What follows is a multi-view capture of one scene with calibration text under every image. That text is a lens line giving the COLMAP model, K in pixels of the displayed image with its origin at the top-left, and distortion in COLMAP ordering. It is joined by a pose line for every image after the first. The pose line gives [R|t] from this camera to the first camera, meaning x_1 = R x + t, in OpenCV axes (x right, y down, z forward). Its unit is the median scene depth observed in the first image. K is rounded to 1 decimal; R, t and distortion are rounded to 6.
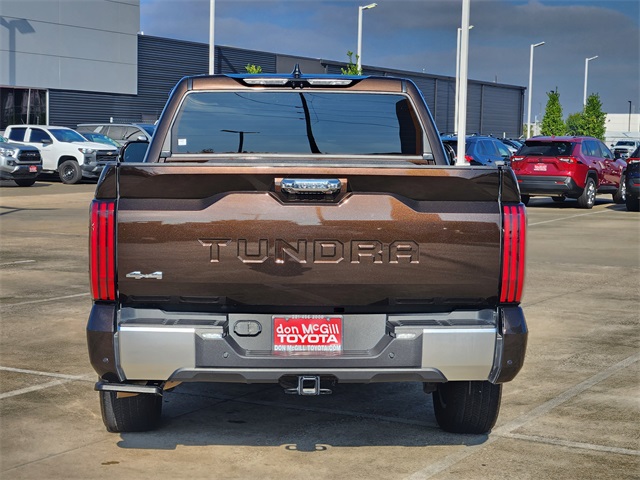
lens RADIAL K [[1195.5, 0, 318.6], [0, 1195.5, 241.4], [0, 0, 1]] dist [0.016840, 0.000000]
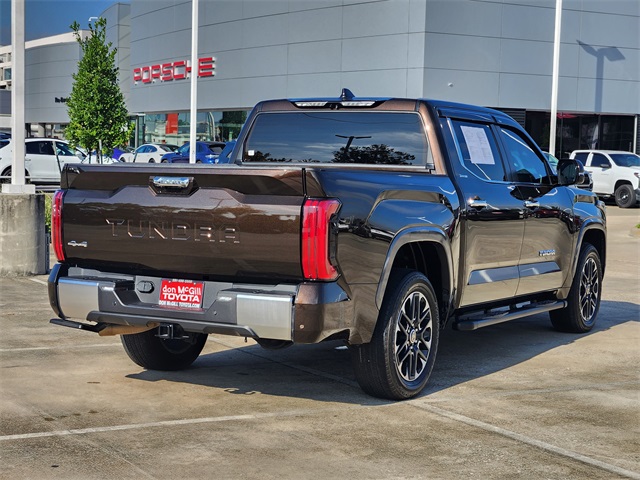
lens RADIAL K [[1195.5, 0, 319.6], [0, 1195.5, 238.4], [0, 0, 1]] dist [0.016840, 0.000000]
pose [[0.867968, 0.039521, -0.495045, 0.778053], [-0.051632, 0.998608, -0.010805, 0.022308], [0.493929, 0.034938, 0.868800, -0.077840]]
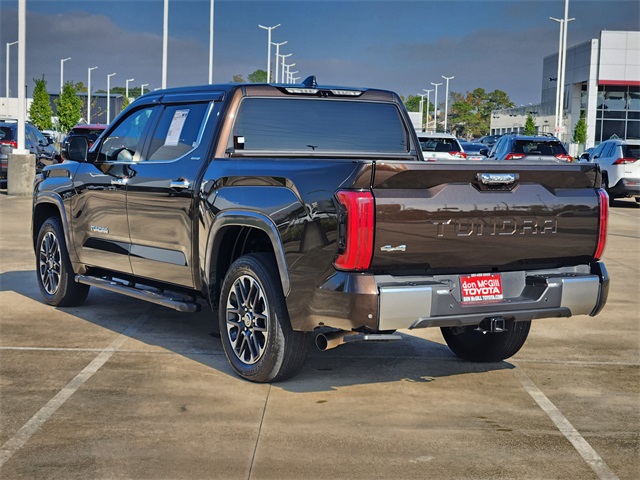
lens RADIAL K [[1195.5, 0, 324.2], [0, 1195.5, 241.3], [0, 0, 1]] dist [0.016840, 0.000000]
pose [[0.860906, -0.031111, 0.507812, -0.849413], [0.023917, 0.999500, 0.020686, -0.007547], [-0.508202, -0.005663, 0.861219, -0.076195]]
